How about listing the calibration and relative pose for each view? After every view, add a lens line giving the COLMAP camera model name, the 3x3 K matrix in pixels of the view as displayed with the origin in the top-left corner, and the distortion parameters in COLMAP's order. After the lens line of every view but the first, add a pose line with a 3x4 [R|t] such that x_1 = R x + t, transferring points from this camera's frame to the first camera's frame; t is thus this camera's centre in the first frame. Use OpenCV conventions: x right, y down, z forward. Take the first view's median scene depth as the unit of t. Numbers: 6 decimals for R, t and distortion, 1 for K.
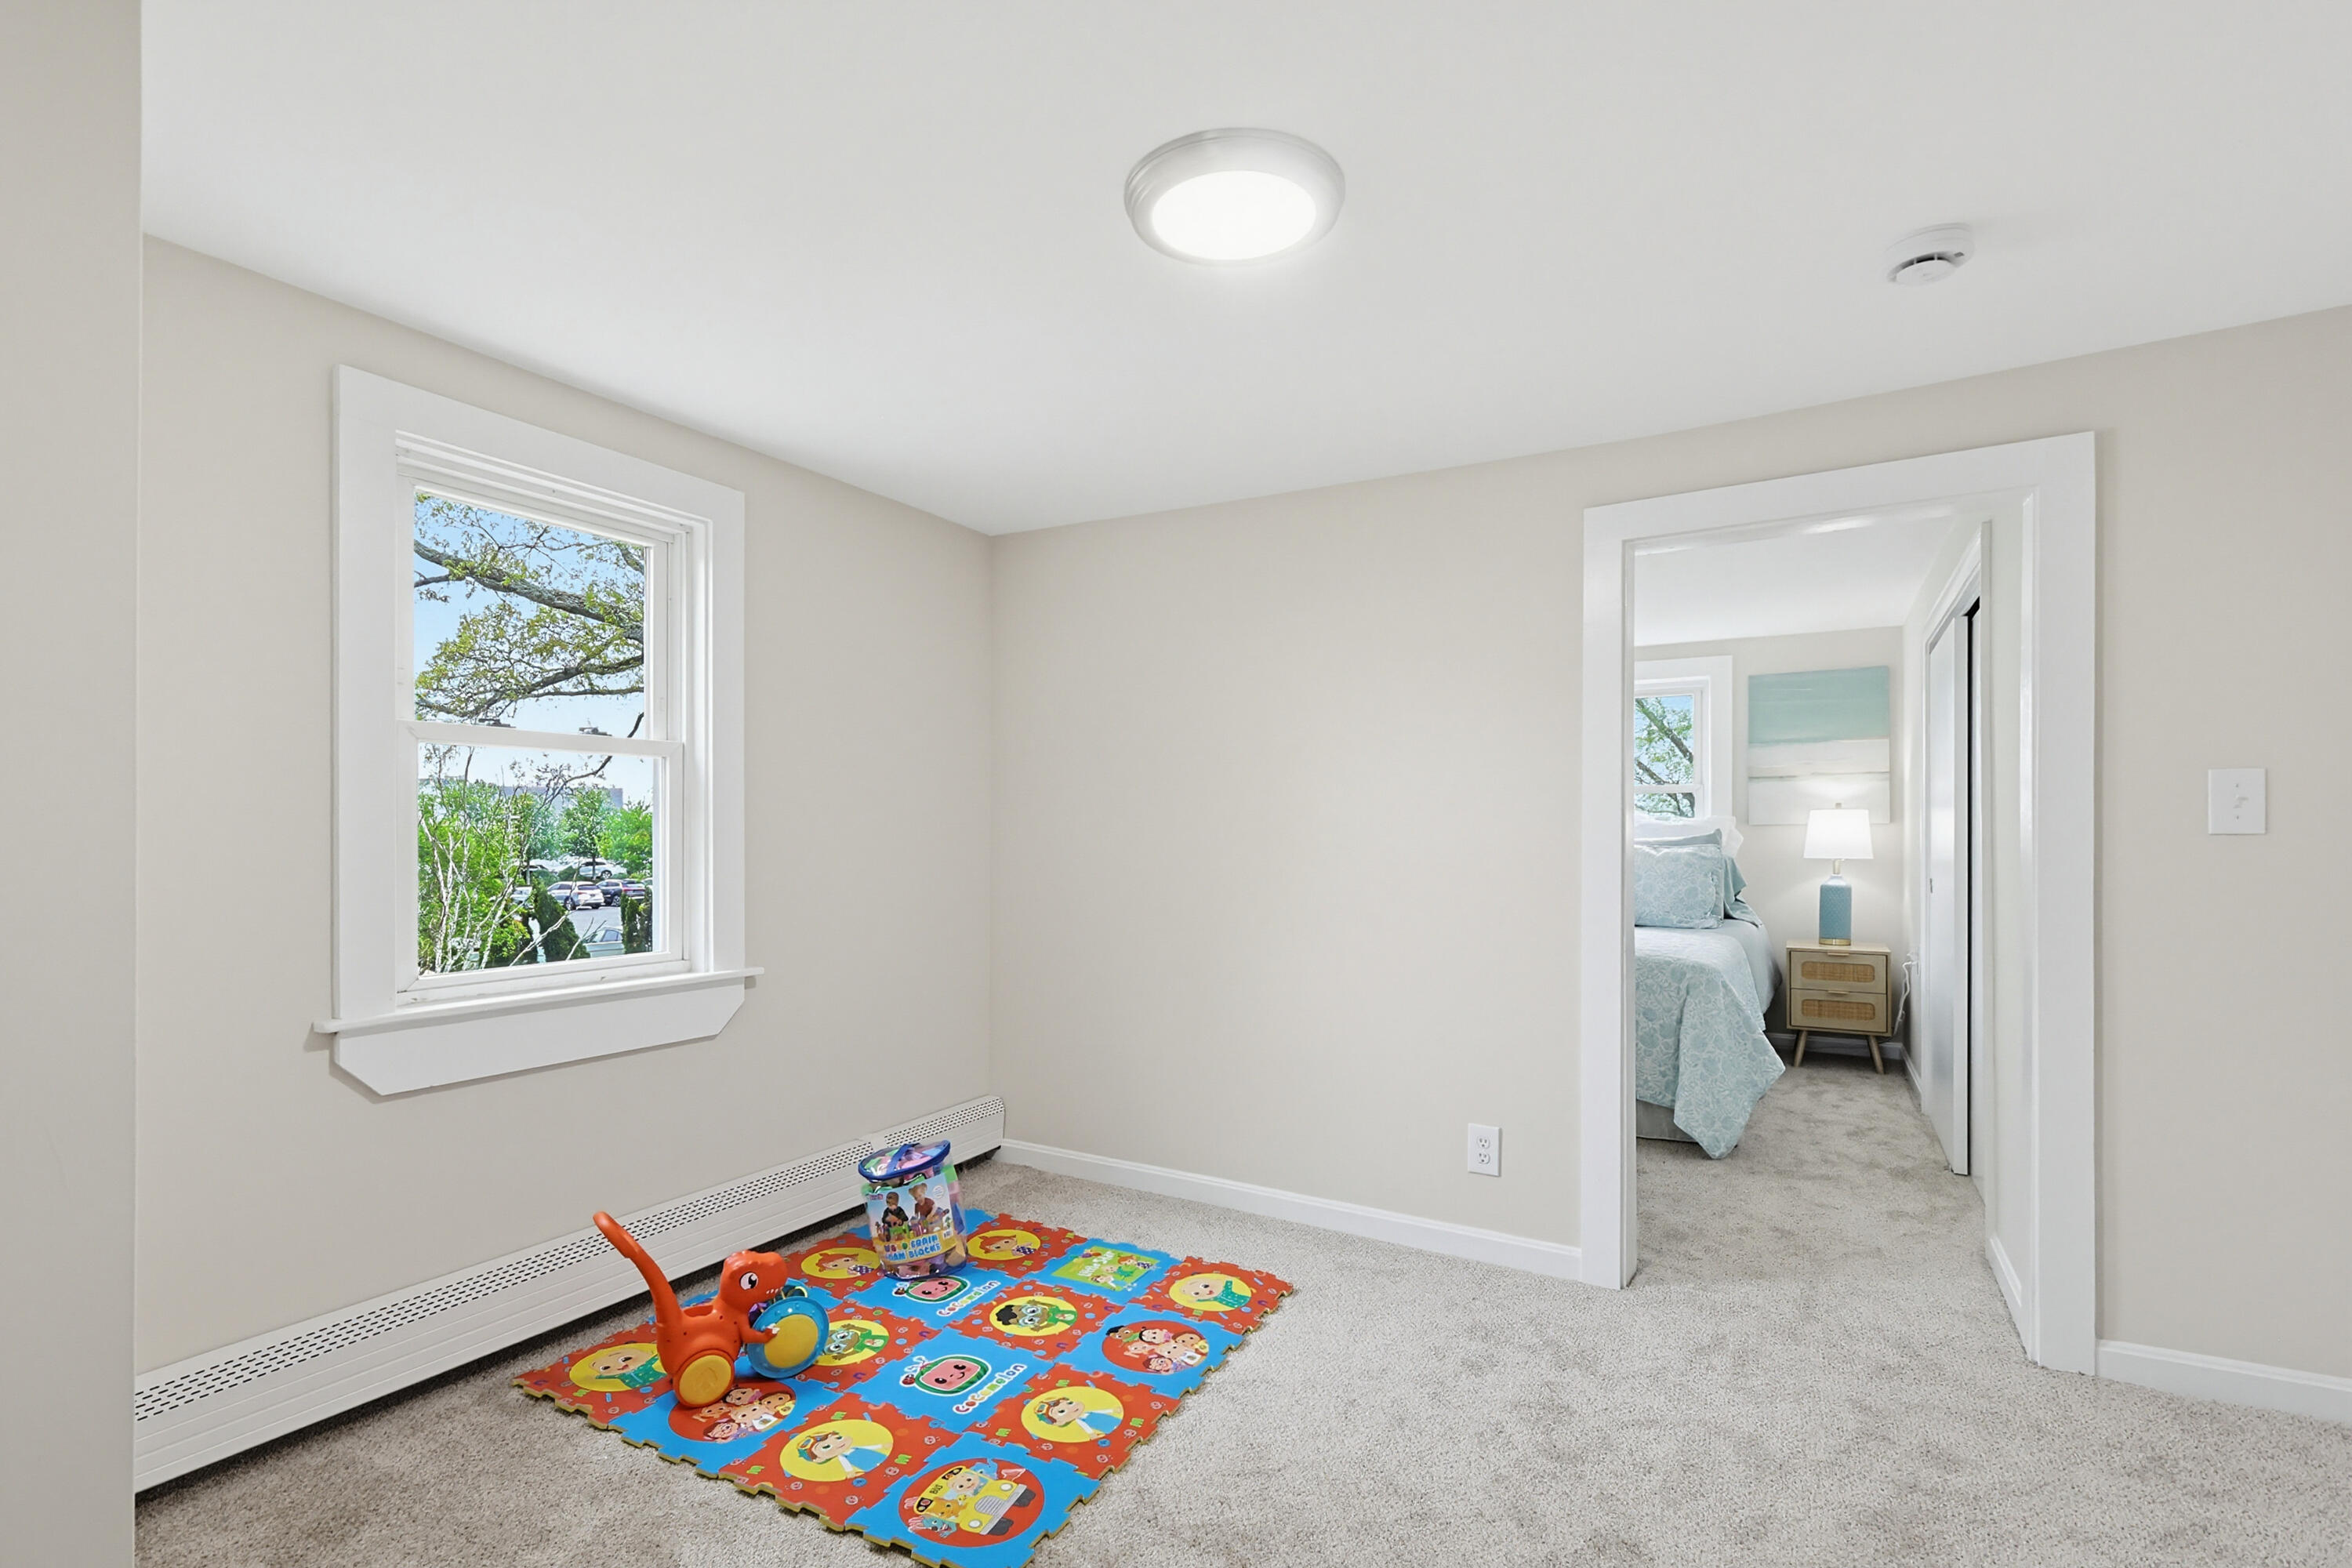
lens RADIAL K [[1088.6, 0, 1254.5], [0, 1088.6, 822.4], [0, 0, 1]] dist [0.001294, -0.000550]
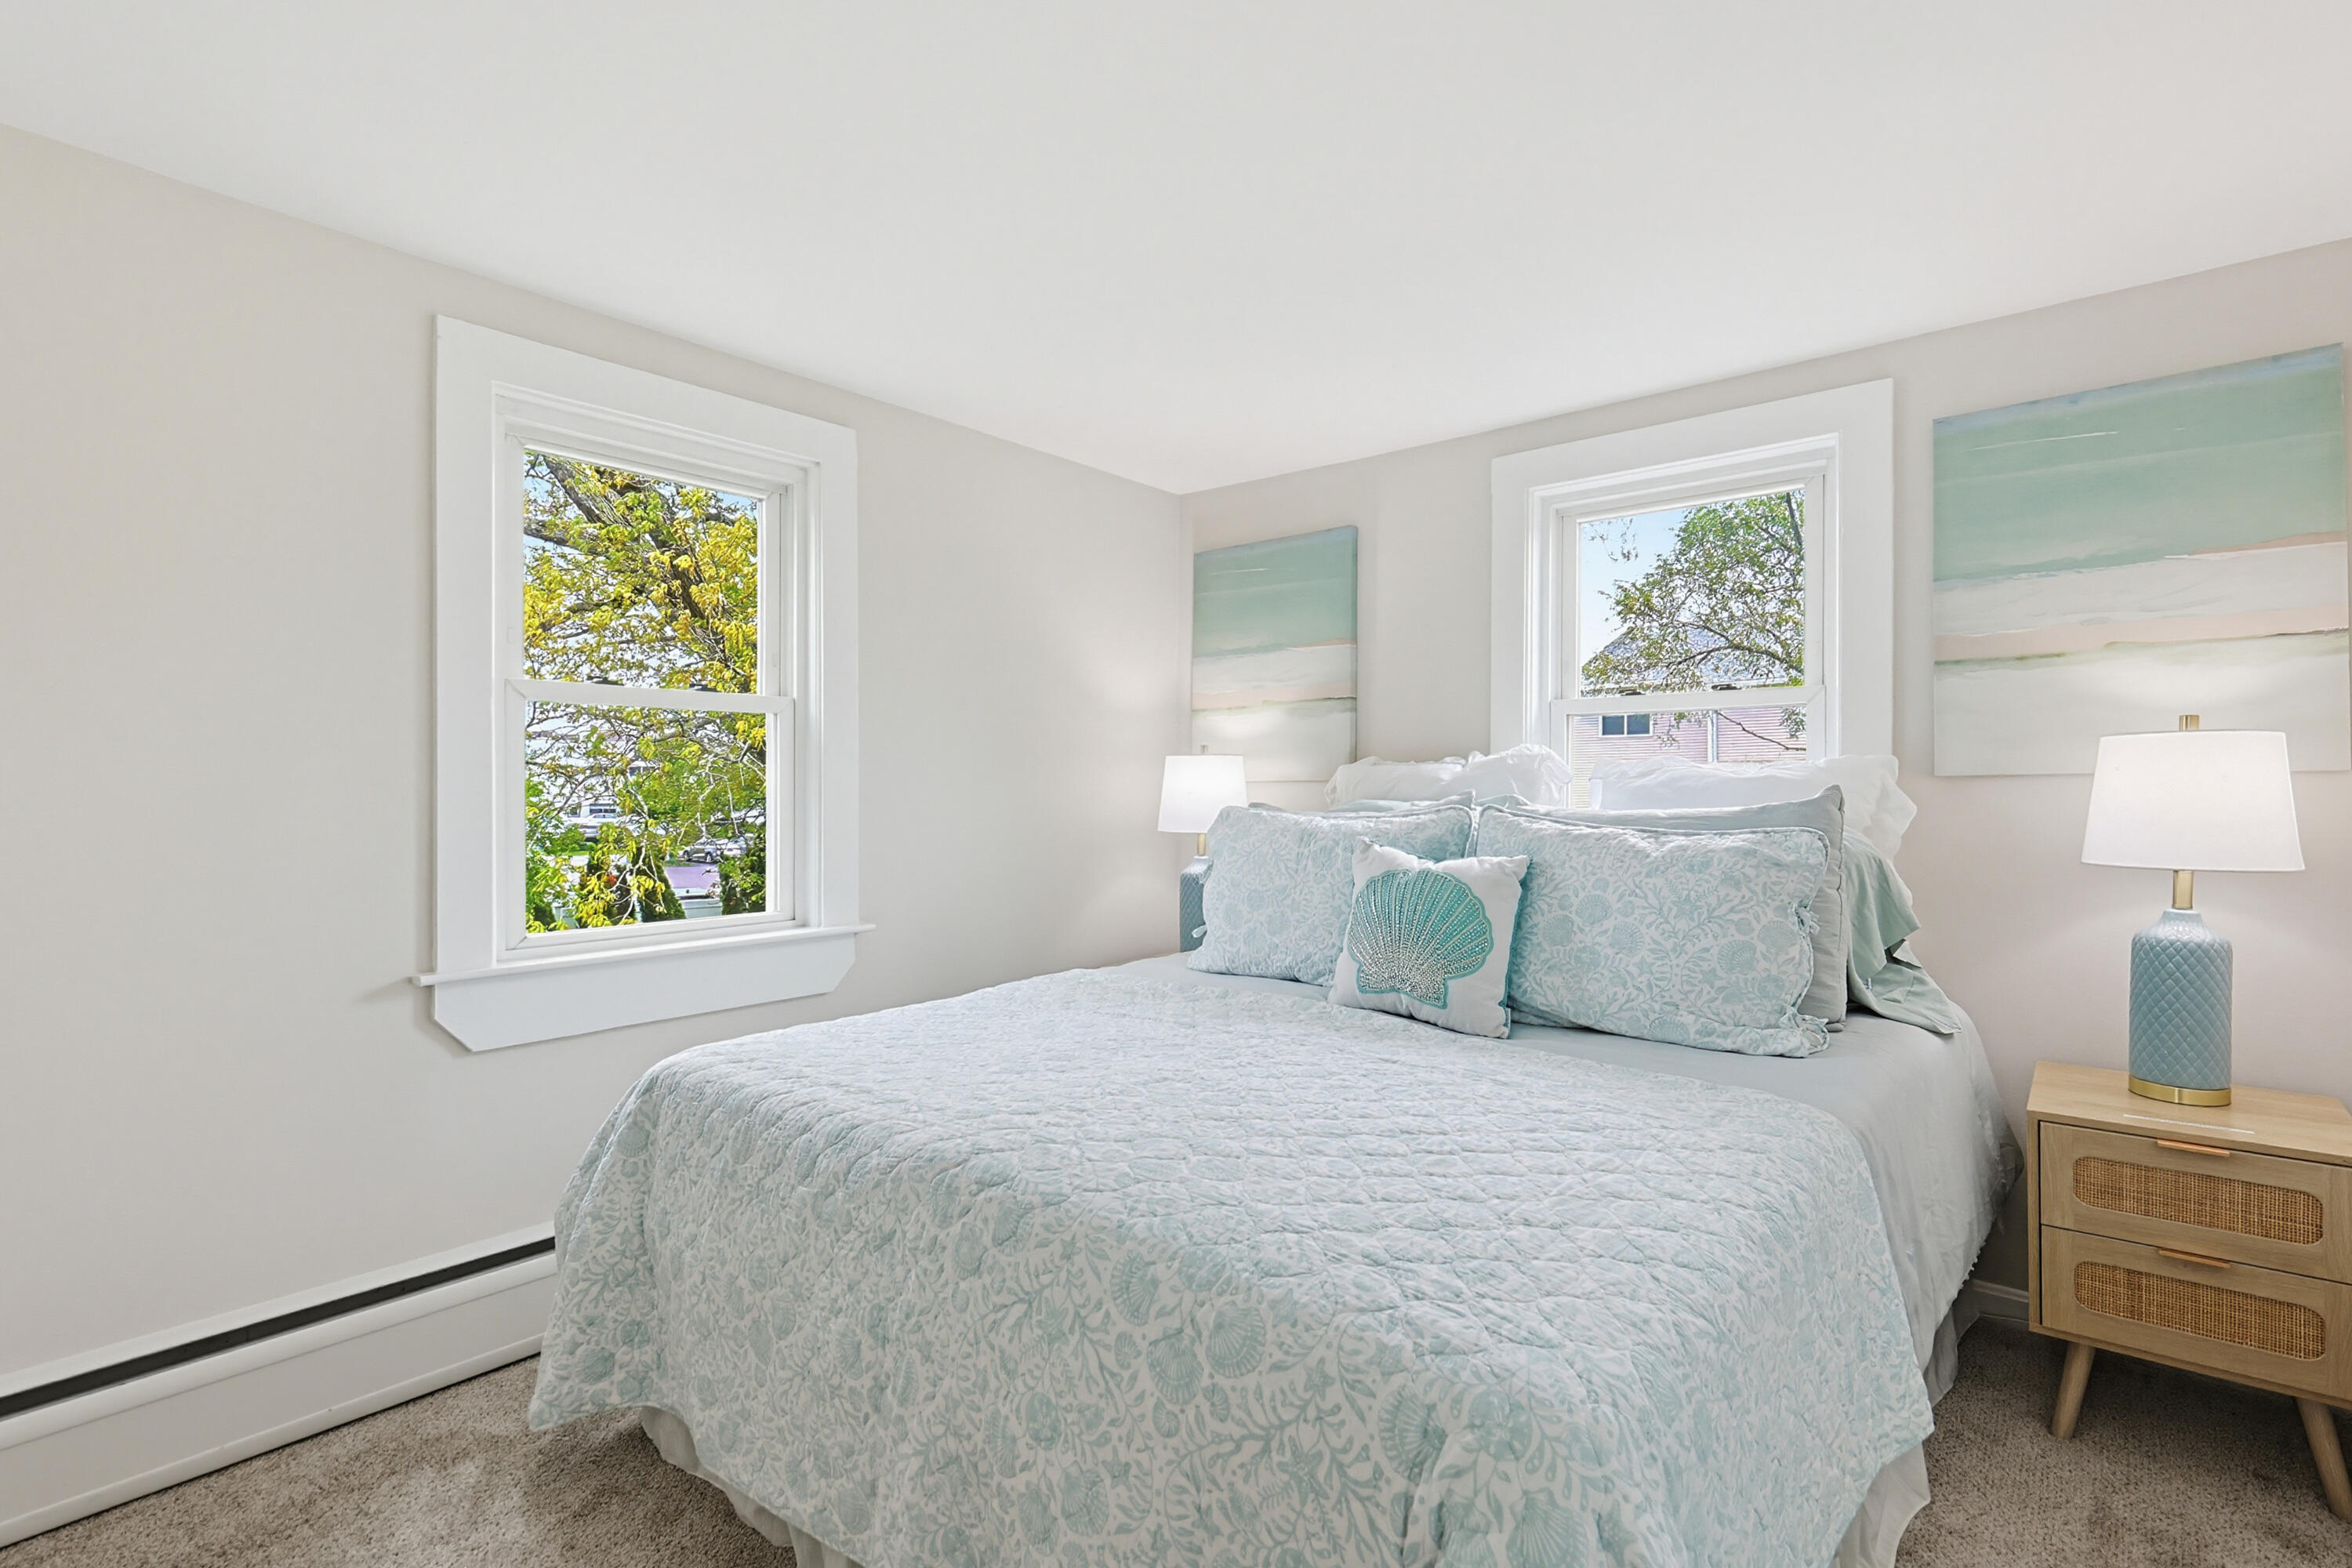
lens RADIAL K [[1088.6, 0, 1174.9], [0, 1088.6, 811.1], [0, 0, 1]] dist [0.001294, -0.000550]
pose [[0.977634, 0.002243, -0.210302, 0.264070], [0.003074, 0.999684, 0.024956, 0.004171], [0.210291, -0.025044, 0.977318, 0.540255]]
